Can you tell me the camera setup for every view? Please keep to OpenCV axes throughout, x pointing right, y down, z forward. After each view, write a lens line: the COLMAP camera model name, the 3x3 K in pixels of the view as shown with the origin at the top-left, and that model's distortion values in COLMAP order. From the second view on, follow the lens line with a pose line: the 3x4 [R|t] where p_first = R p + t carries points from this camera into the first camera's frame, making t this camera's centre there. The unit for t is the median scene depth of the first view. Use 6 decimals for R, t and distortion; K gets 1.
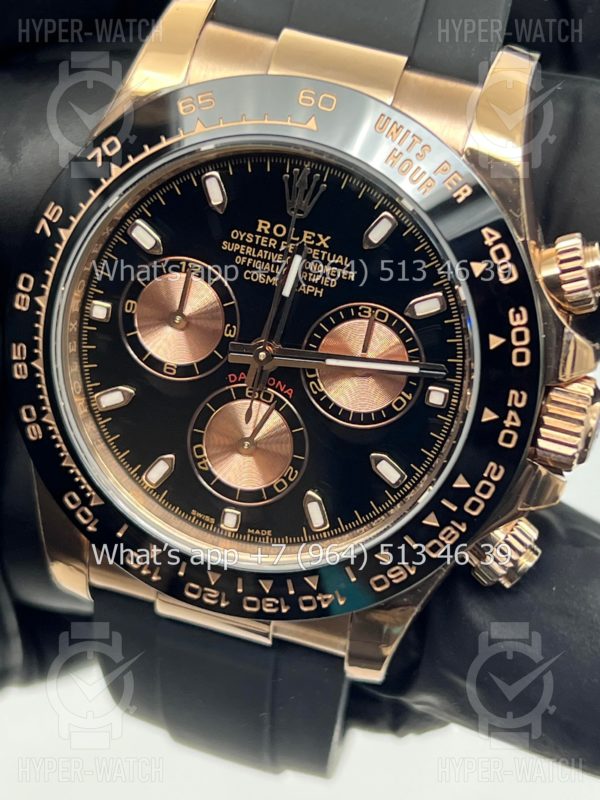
lens RADIAL K [[1852.6, 0, 299.4], [0, 1852.6, 400.5], [0, 0, 1]] dist [0.223461, 0.000000]
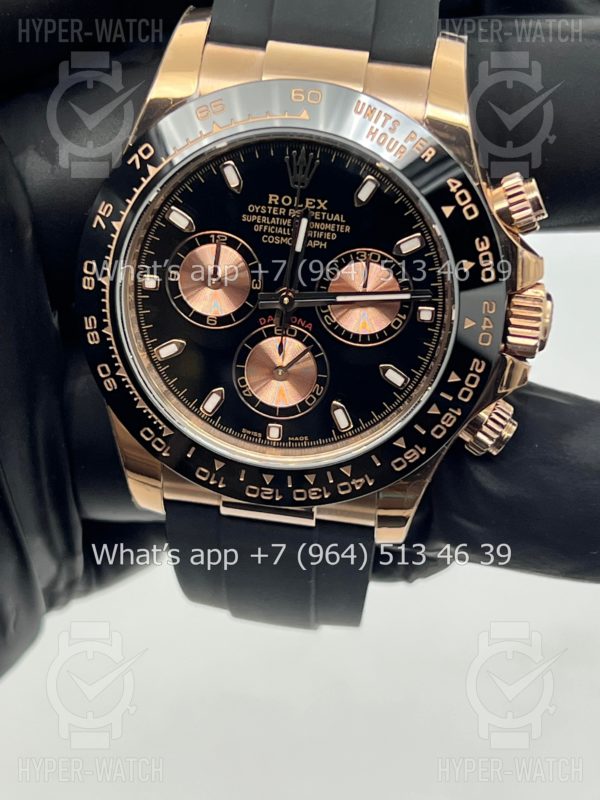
lens RADIAL K [[1852.6, 0, 287.2], [0, 1852.6, 406.3], [0, 0, 1]] dist [0.223461, 0.000000]
pose [[0.988024, -0.136089, 0.072716, -0.120744], [0.133058, 0.990084, 0.045036, -0.009396], [-0.078124, -0.034821, 0.996335, -0.269894]]
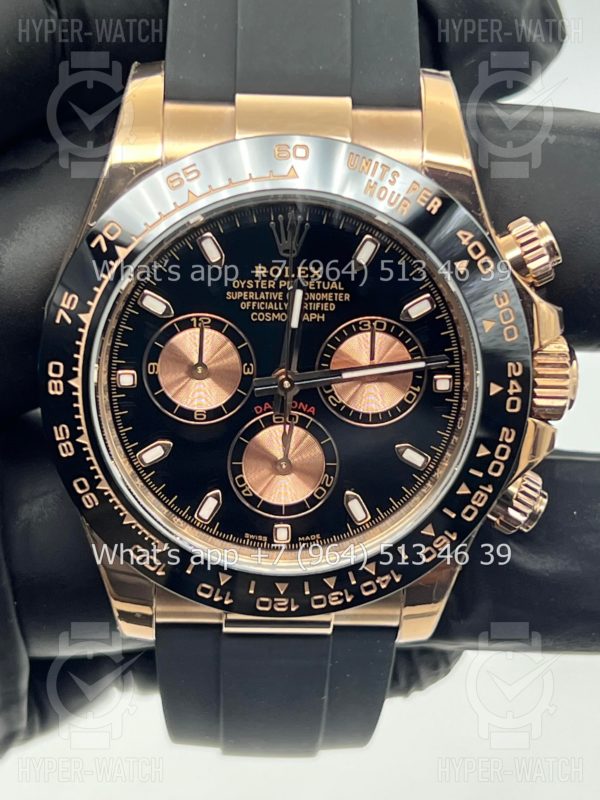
lens RADIAL K [[1852.6, 0, 299.0], [0, 1852.6, 398.9], [0, 0, 1]] dist [0.223461, 0.000000]
pose [[0.948716, -0.234580, 0.211921, -0.249920], [0.230746, 0.972063, 0.043011, -0.061362], [-0.216090, 0.008095, 0.976340, -0.093655]]
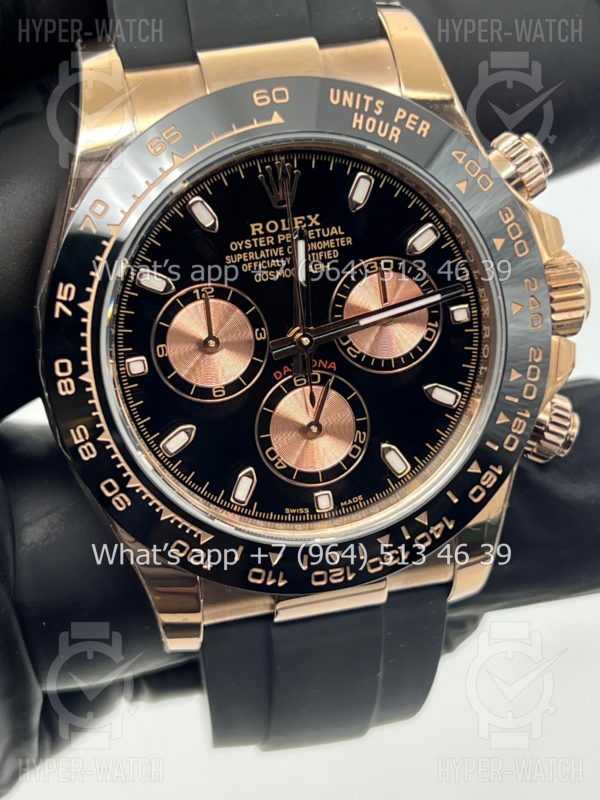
lens RADIAL K [[1852.6, 0, 294.8], [0, 1852.6, 405.8], [0, 0, 1]] dist [0.223461, 0.000000]
pose [[0.853055, -0.385880, 0.351273, -0.408740], [0.402665, 0.914943, 0.027223, -0.021261], [-0.331900, 0.118223, 0.935877, 0.012712]]
